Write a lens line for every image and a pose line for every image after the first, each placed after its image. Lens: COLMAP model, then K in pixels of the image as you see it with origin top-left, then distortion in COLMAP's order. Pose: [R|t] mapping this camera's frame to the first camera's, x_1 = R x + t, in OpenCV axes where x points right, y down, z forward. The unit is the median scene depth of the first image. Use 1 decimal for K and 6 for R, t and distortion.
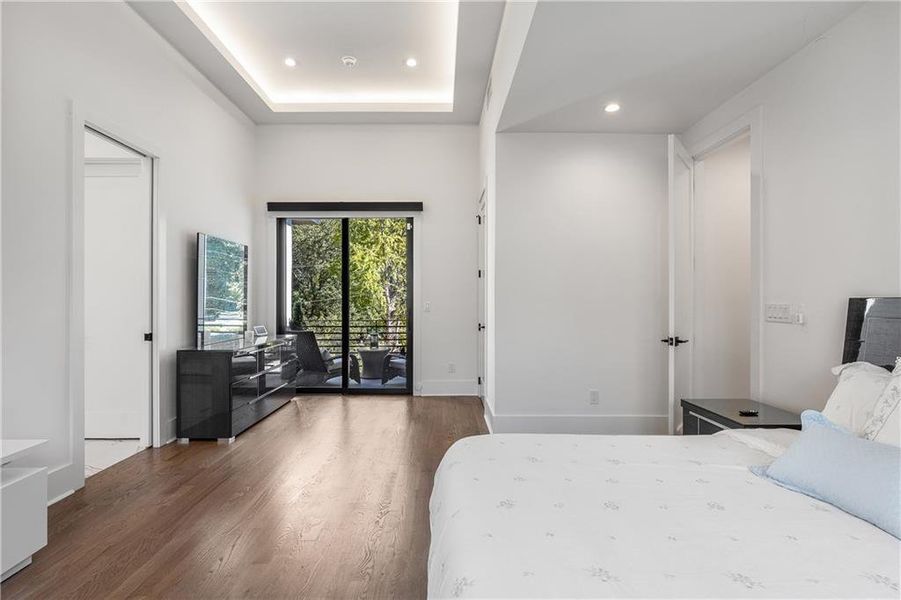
lens RADIAL K [[414.2, 0, 446.9], [0, 414.2, 300.2], [0, 0, 1]] dist [0.001714, -0.000725]
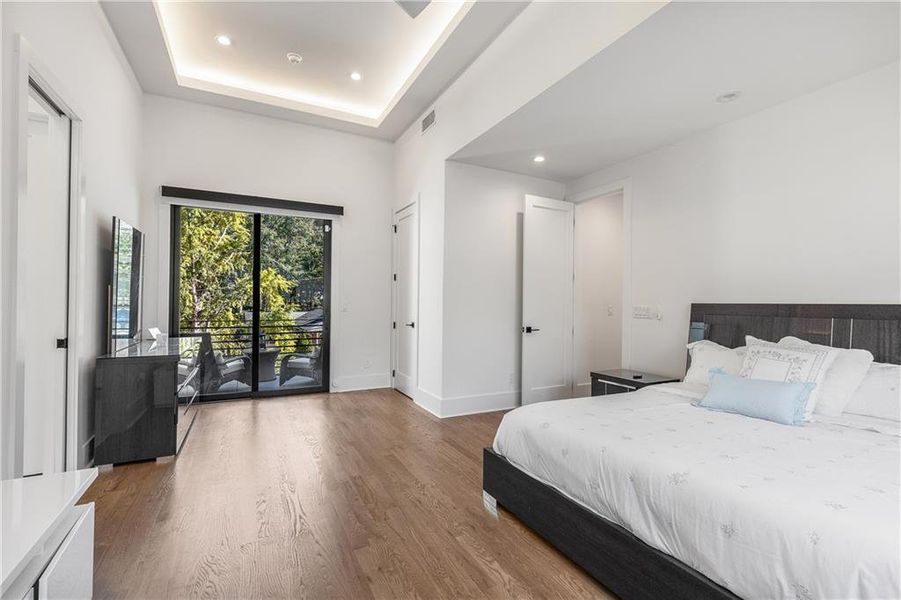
lens RADIAL K [[388.5, 0, 446.9], [0, 388.5, 299.8], [0, 0, 1]] dist [0.014005, -0.000215]
pose [[0.899115, 0.013087, 0.437517, -0.244844], [-0.012250, 0.999914, -0.004735, 0.000052], [-0.437541, -0.001103, 0.899198, -0.000889]]
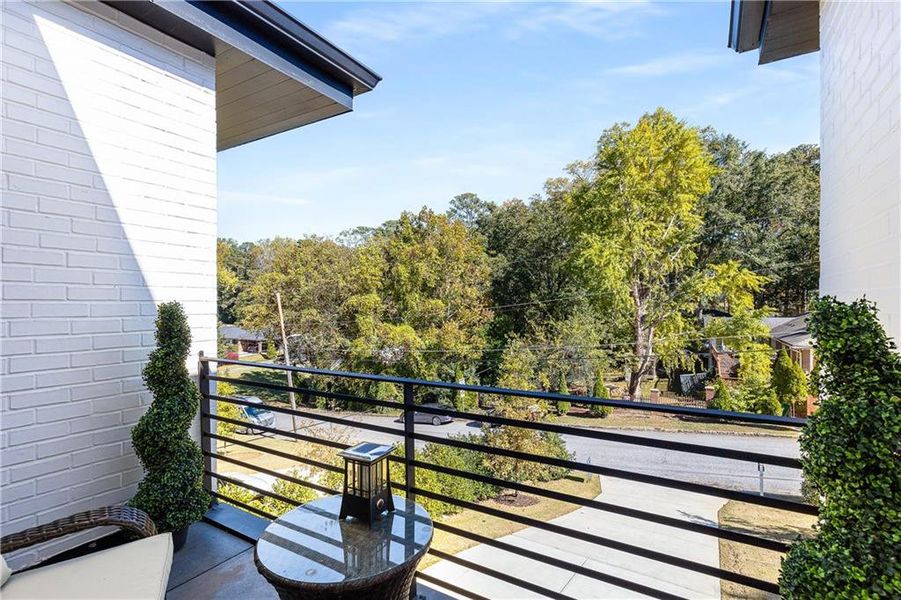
lens RADIAL K [[414.2, 0, 444.9], [0, 414.2, 303.5], [0, 0, 1]] dist [0.001714, -0.000725]
pose [[0.826569, -0.005061, -0.562813, 0.043281], [0.005746, 0.999983, -0.000553, 0.016518], [0.562806, -0.002776, 0.826584, 1.291678]]
